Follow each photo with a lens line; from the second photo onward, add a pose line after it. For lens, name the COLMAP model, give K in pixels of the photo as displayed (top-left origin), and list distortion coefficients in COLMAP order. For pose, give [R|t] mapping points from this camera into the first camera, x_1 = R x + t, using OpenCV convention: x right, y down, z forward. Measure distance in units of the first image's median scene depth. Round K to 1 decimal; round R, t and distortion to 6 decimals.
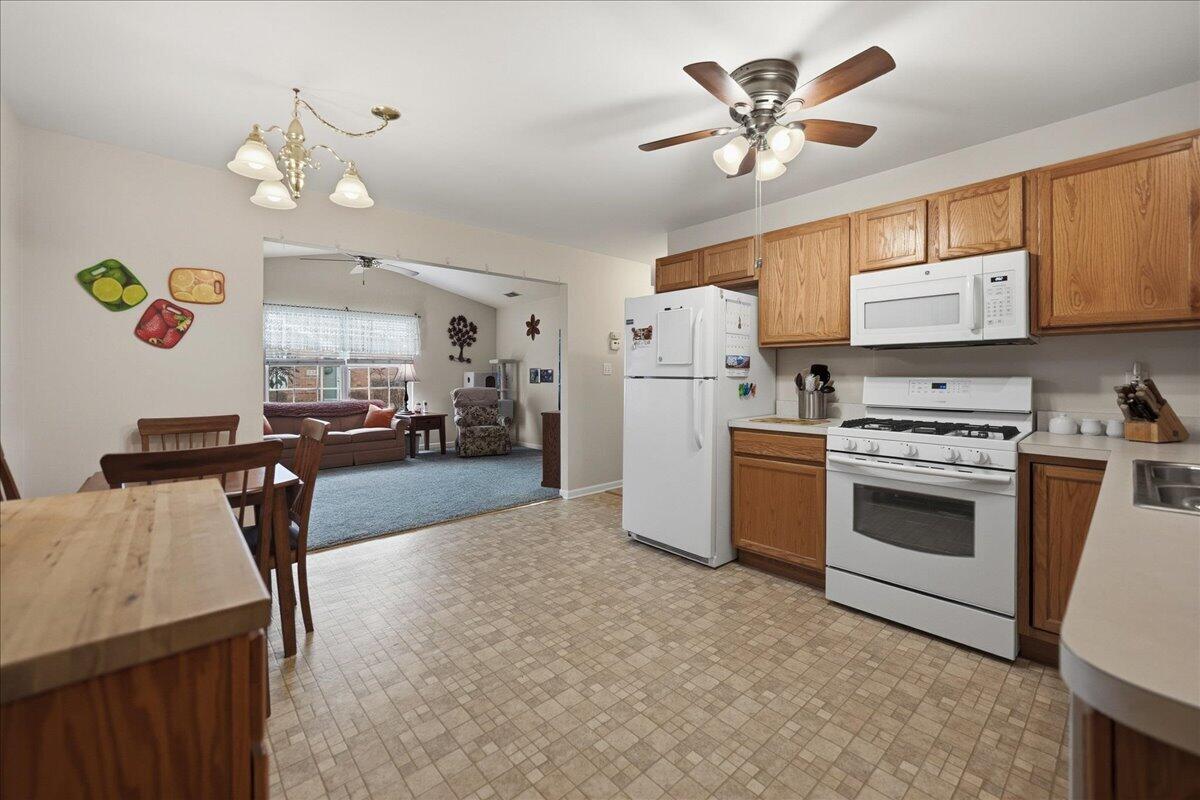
lens RADIAL K [[483.5, 0, 598.1], [0, 483.5, 387.4], [0, 0, 1]] dist [-0.000112, -0.000099]
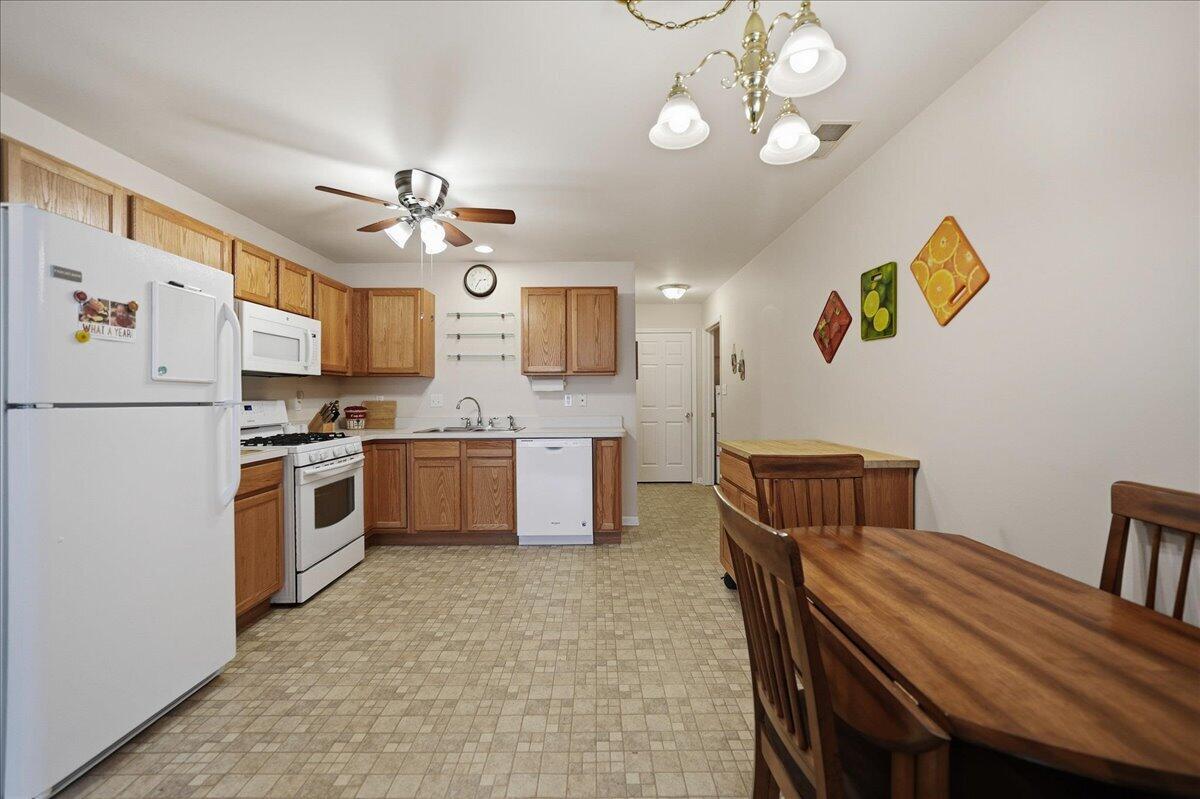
lens RADIAL K [[454.3, 0, 600.0], [0, 454.3, 399.5], [0, 0, 1]] dist [-0.000482, -0.000021]
pose [[-0.744528, 0.000507, 0.667591, -0.694180], [0.022813, 0.999435, 0.024683, -0.032036], [-0.667201, 0.033607, -0.744119, 1.259327]]
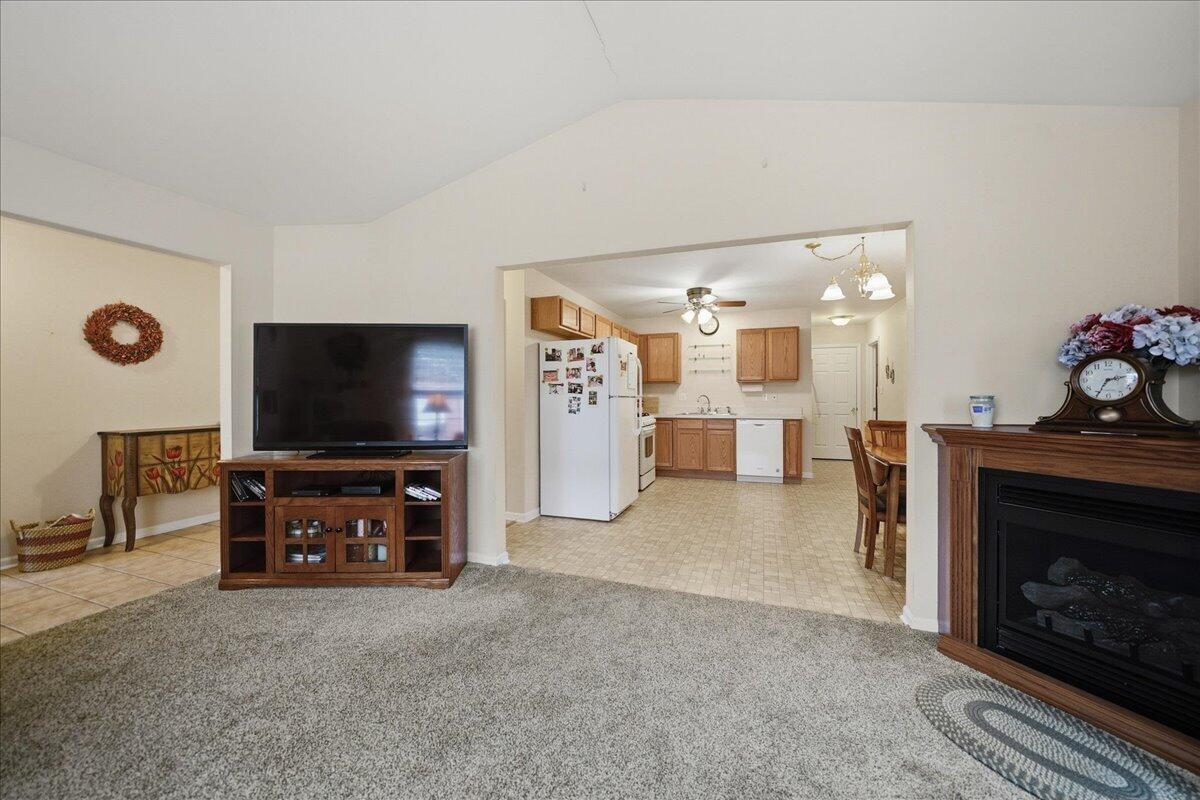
lens RADIAL K [[454.3, 0, 600.0], [0, 454.3, 400.0], [0, 0, 1]] dist [-0.000482, -0.000021]
pose [[-0.474469, -0.005535, 0.880255, -1.304604], [0.026387, 0.999441, 0.020507, -0.051871], [-0.879877, 0.032957, -0.474058, 2.103855]]
